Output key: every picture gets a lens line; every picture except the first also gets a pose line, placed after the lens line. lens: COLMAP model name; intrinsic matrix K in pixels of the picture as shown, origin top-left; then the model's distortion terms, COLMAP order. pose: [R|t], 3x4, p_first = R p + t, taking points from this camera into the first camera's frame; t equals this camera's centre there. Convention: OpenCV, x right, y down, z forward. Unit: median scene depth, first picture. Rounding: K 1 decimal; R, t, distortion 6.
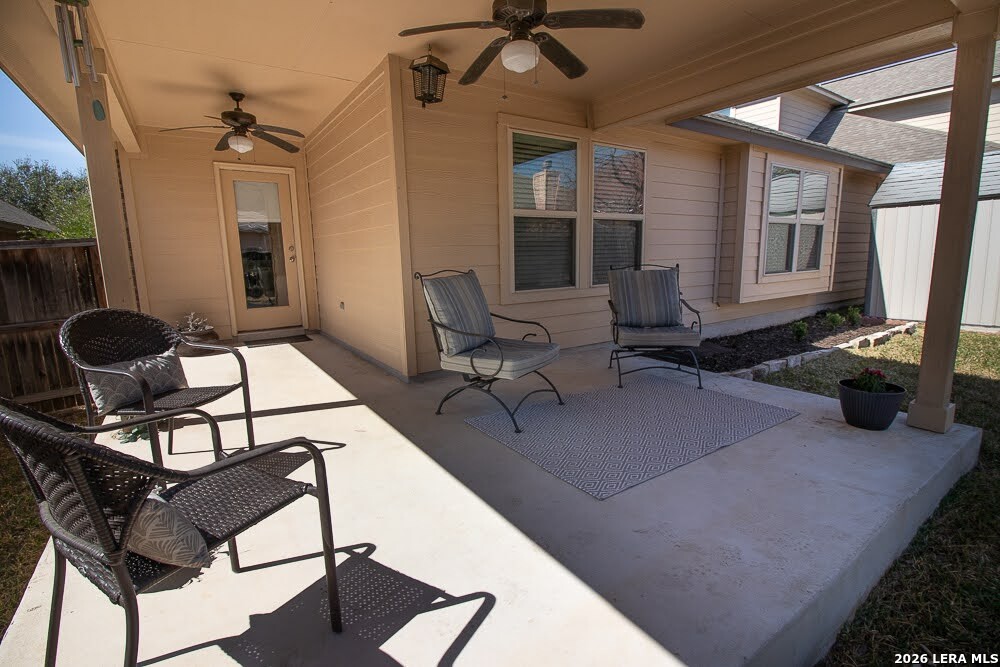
lens RADIAL K [[463.2, 0, 499.2], [0, 463.2, 331.5], [0, 0, 1]] dist [-0.012989, -0.004954]
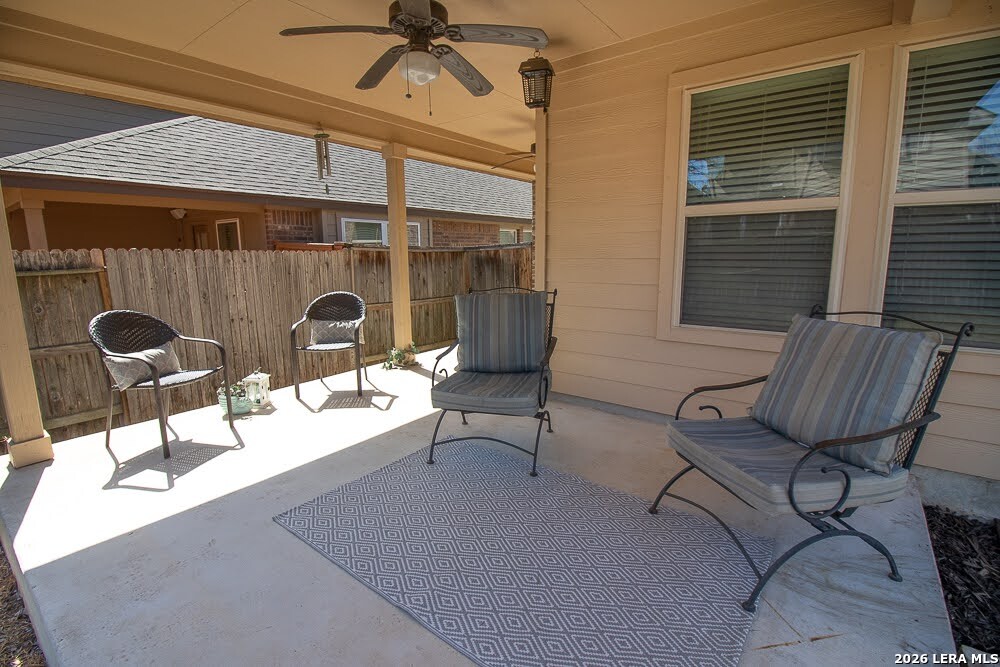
lens RADIAL K [[463.2, 0, 498.0], [0, 463.2, 334.0], [0, 0, 1]] dist [-0.012989, -0.004954]
pose [[0.328552, 0.168552, -0.929324, 0.637256], [-0.161790, 0.979448, 0.120444, -0.119570], [0.930525, 0.110783, 0.349070, 0.534486]]
